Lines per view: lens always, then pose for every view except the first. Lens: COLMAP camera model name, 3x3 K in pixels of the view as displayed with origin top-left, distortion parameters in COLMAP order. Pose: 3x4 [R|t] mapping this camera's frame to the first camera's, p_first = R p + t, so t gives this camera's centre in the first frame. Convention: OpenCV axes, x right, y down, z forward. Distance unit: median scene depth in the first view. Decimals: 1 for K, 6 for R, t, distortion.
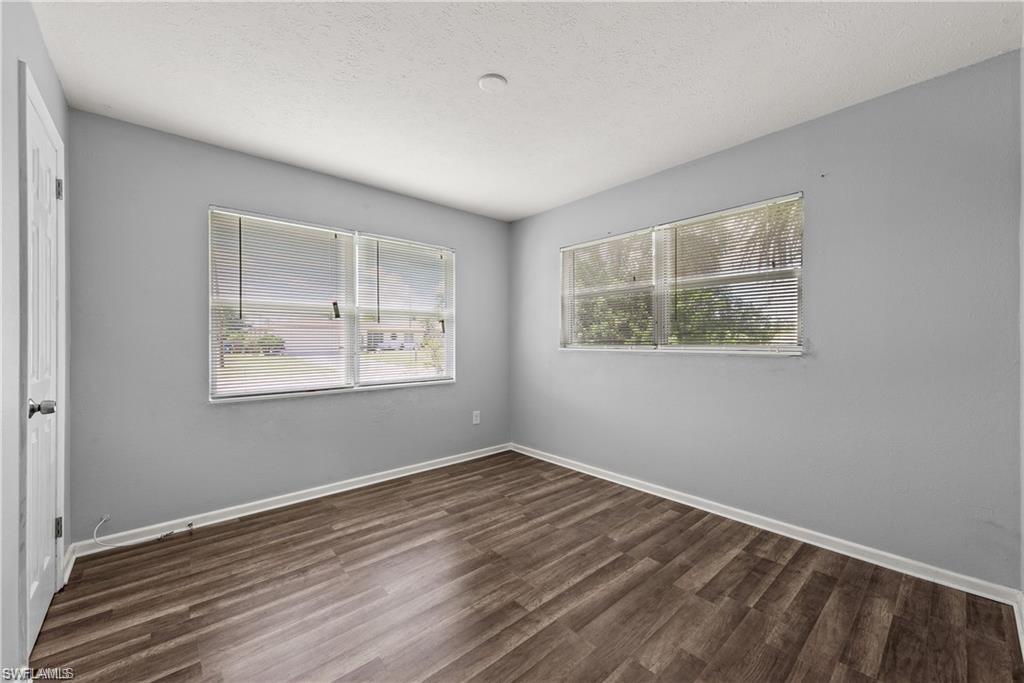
lens RADIAL K [[400.0, 0, 510.5], [0, 400.0, 341.7], [0, 0, 1]] dist [0.017739, -0.005292]
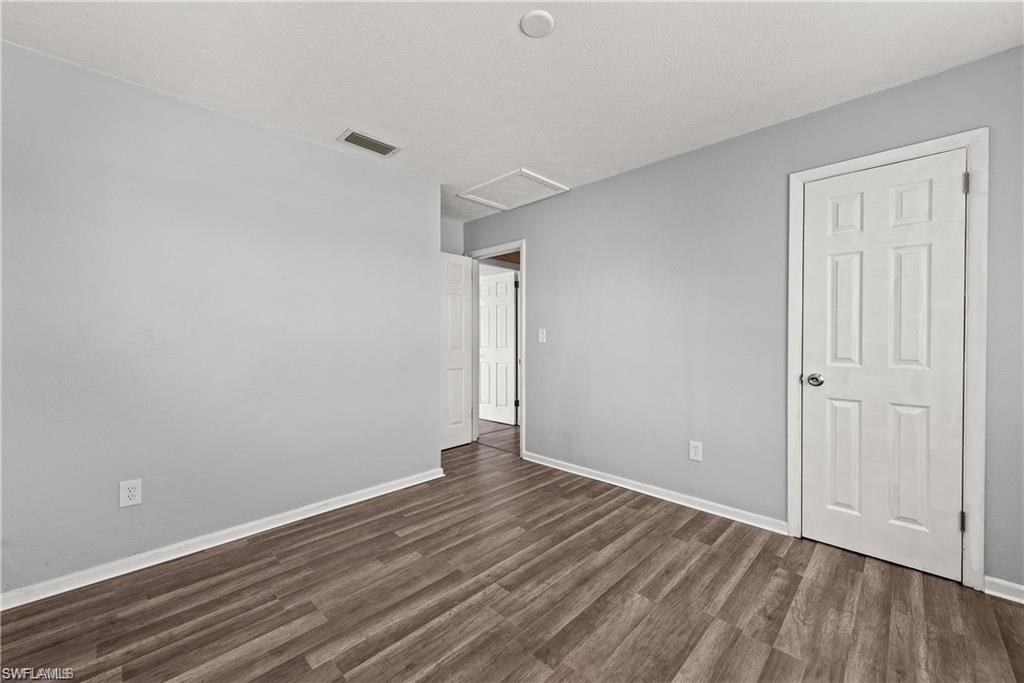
lens RADIAL K [[400.0, 0, 510.5], [0, 400.0, 341.7], [0, 0, 1]] dist [0.017739, -0.005292]
pose [[-0.997771, 0.004019, -0.066610, 0.070811], [0.003167, 0.999912, 0.012895, -0.003910], [0.066656, 0.012656, -0.997696, 1.927057]]
